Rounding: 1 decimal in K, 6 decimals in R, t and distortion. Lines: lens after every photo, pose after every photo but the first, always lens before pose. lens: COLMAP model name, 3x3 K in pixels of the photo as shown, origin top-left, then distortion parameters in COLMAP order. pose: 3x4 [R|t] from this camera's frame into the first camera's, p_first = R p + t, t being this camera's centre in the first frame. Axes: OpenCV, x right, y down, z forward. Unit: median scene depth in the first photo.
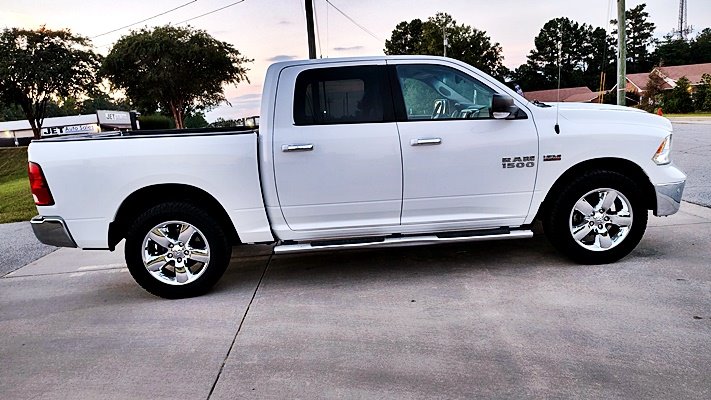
lens RADIAL K [[486.6, 0, 355.5], [0, 486.6, 200.0], [0, 0, 1]] dist [0.011462, -0.007341]
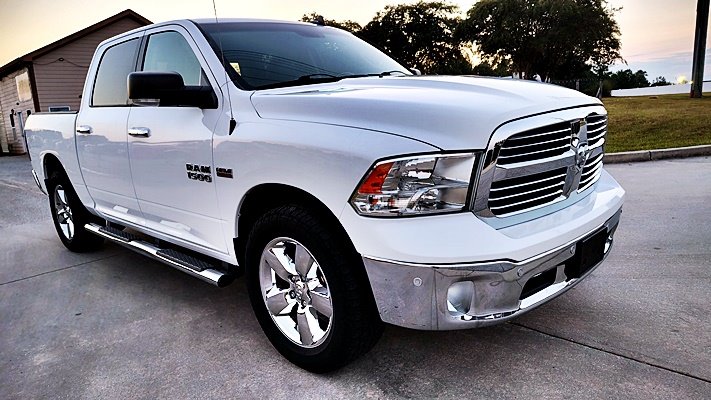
lens RADIAL K [[487.0, 0, 353.4], [0, 487.0, 210.4], [0, 0, 1]] dist [0.001645, 0.003708]
pose [[0.671941, 0.179674, -0.718480, 0.154312], [-0.108228, 0.983533, 0.144741, -0.023428], [0.732655, -0.019498, 0.680321, 0.111583]]
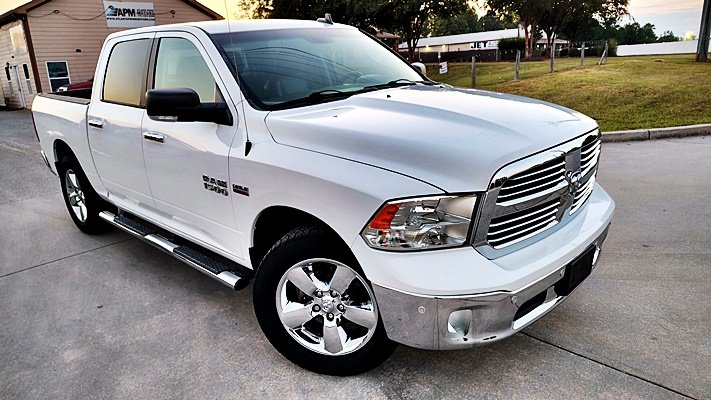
lens RADIAL K [[487.5, 0, 358.6], [0, 487.5, 201.6], [0, 0, 1]] dist [0.006798, -0.002486]
pose [[0.676679, 0.243807, -0.694740, 0.155069], [-0.121804, 0.967651, 0.220943, -0.037719], [0.726133, -0.064885, 0.684486, 0.106168]]
